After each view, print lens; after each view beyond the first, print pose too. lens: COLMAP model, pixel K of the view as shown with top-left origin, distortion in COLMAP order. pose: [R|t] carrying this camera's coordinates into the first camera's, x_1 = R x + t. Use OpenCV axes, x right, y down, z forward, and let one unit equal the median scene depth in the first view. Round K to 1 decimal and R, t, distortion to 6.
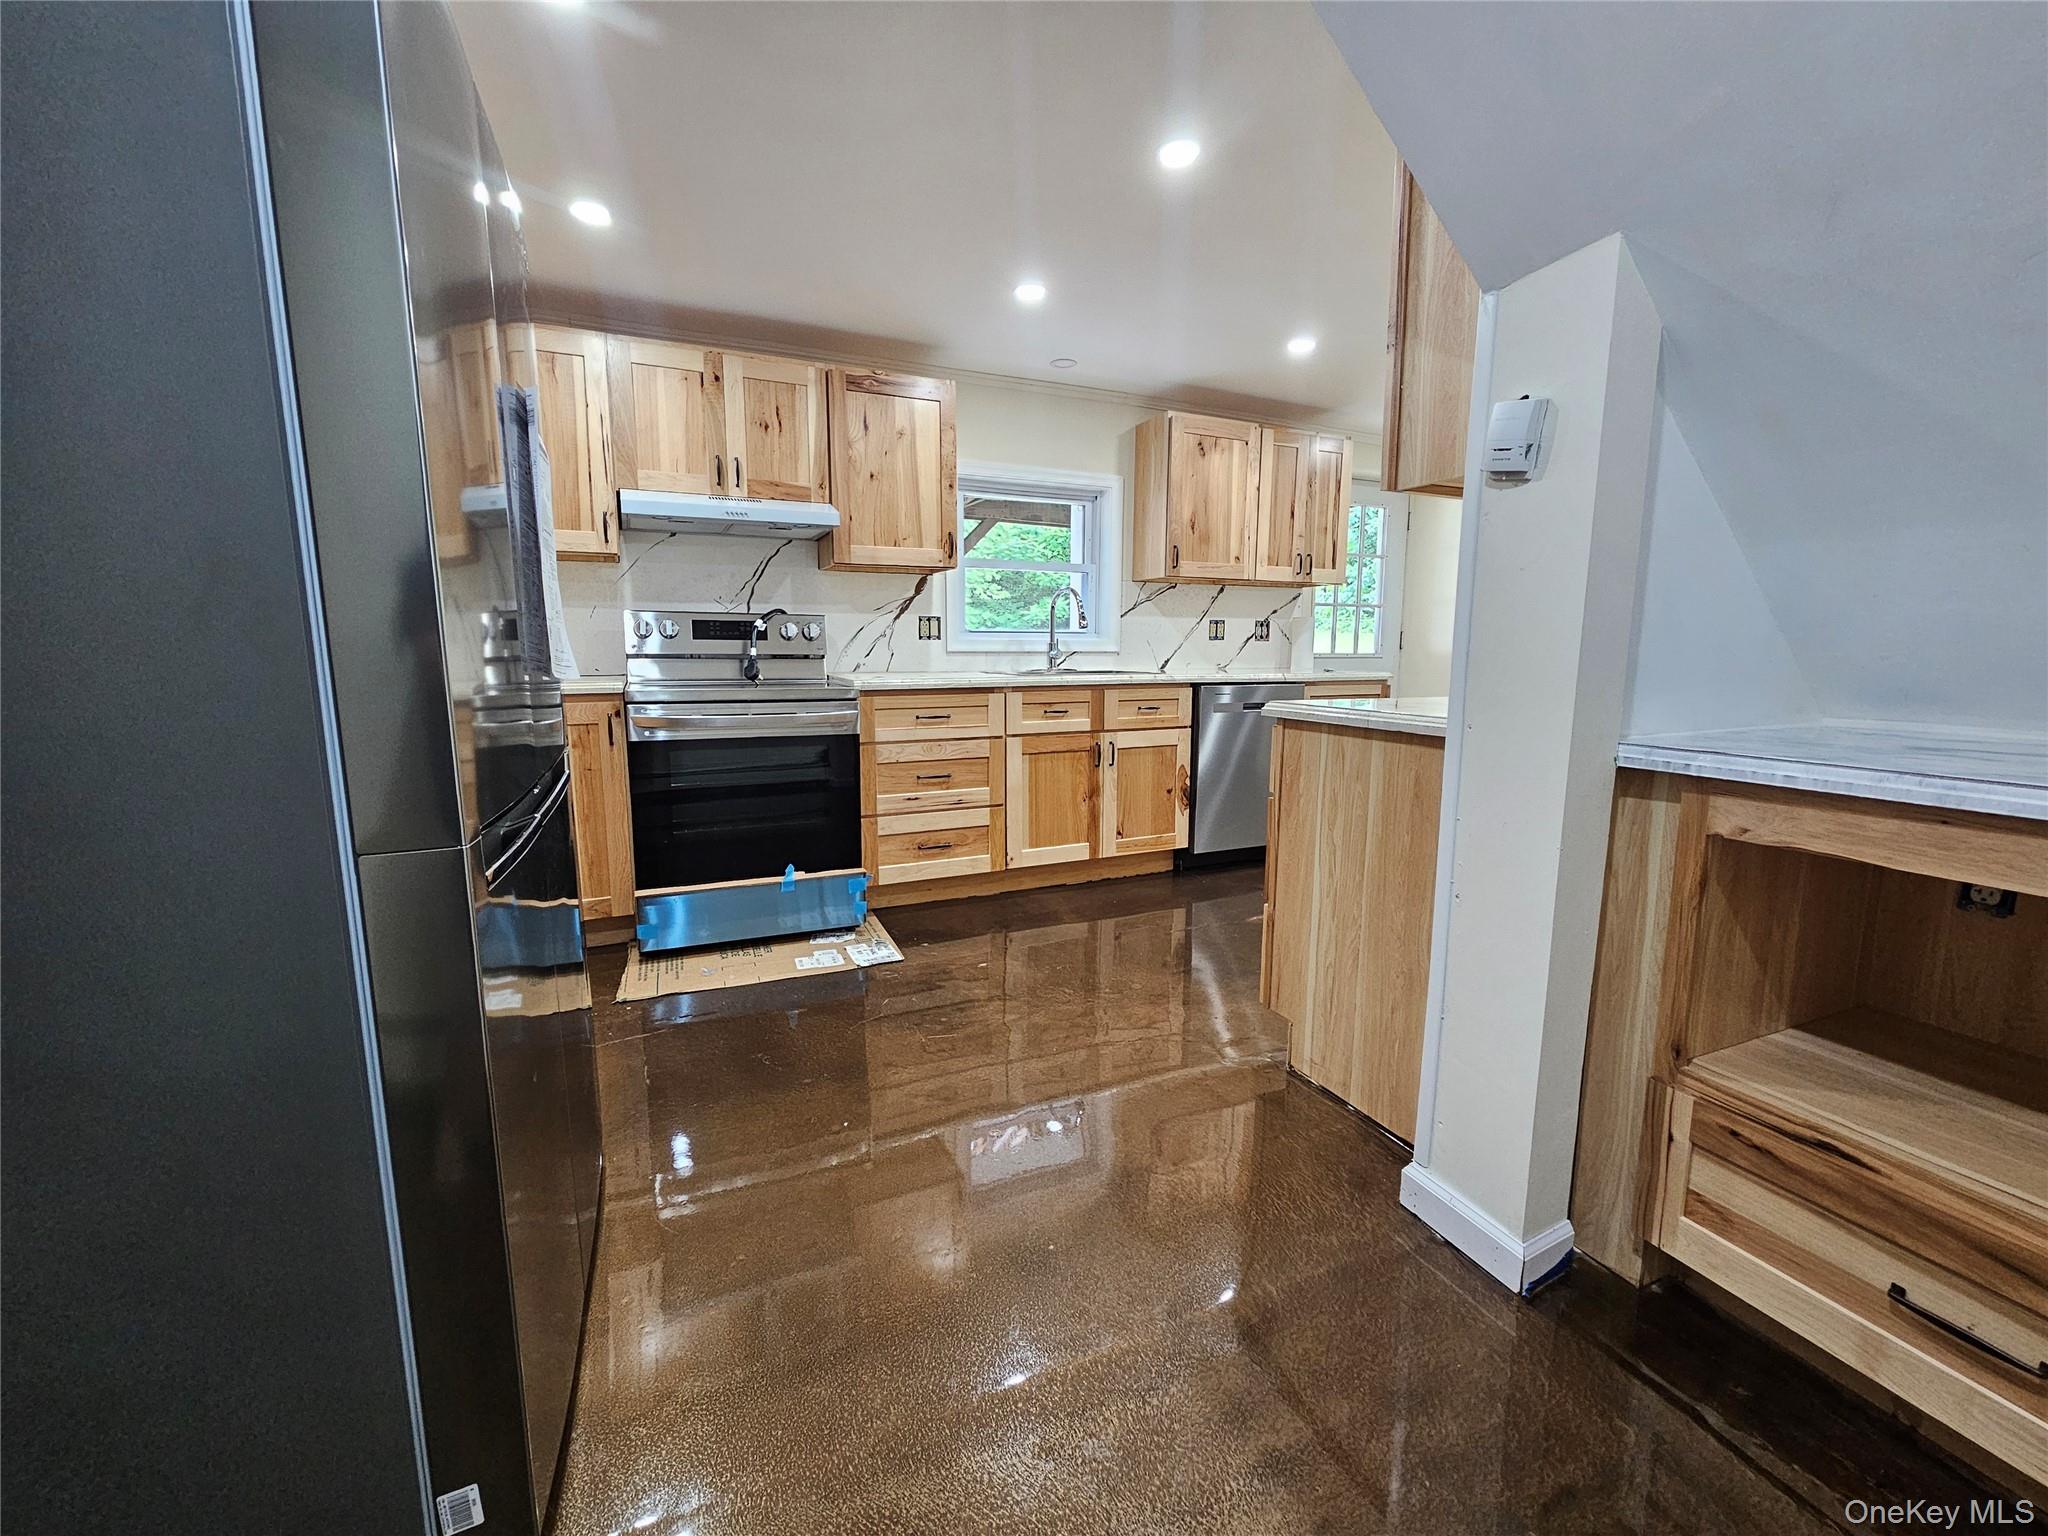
lens RADIAL K [[836.0, 0, 1019.6], [0, 836.0, 763.0], [0, 0, 1]] dist [-0.003255, 0.001035]
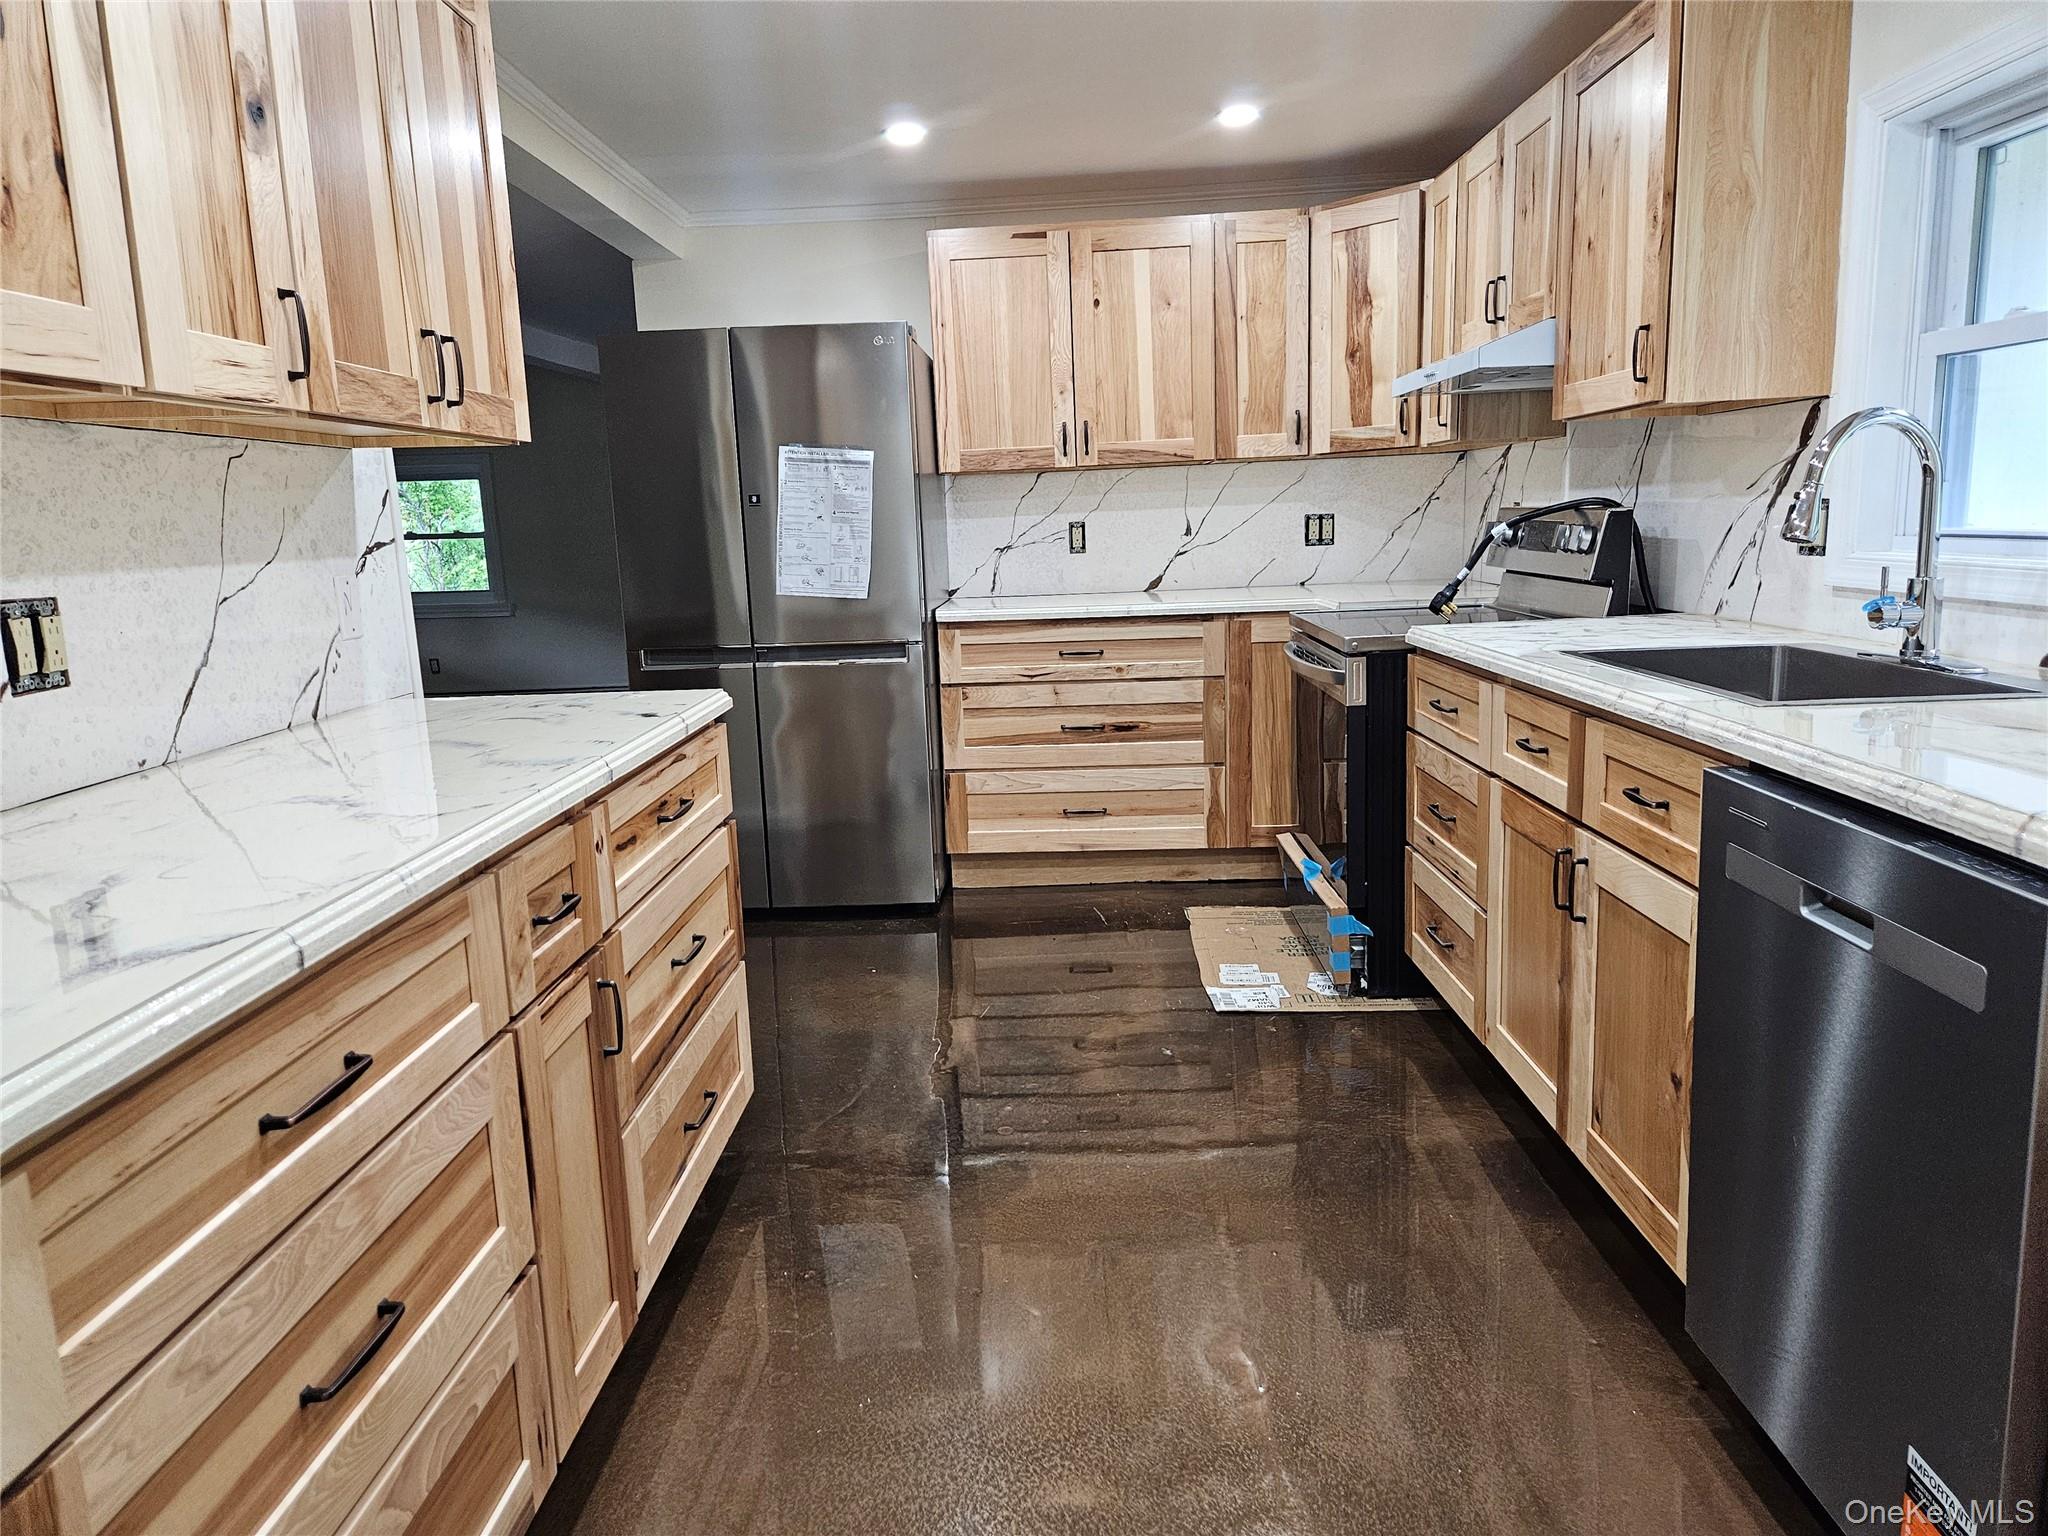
lens RADIAL K [[1367.8, 0, 1025.9], [0, 1367.8, 767.3], [0, 0, 1]] dist [0.052013, -0.035922]
pose [[-0.422680, 0.178050, -0.888617, 0.791046], [-0.089883, 0.967441, 0.236597, -0.197091], [0.901811, 0.179877, -0.392914, 1.064752]]
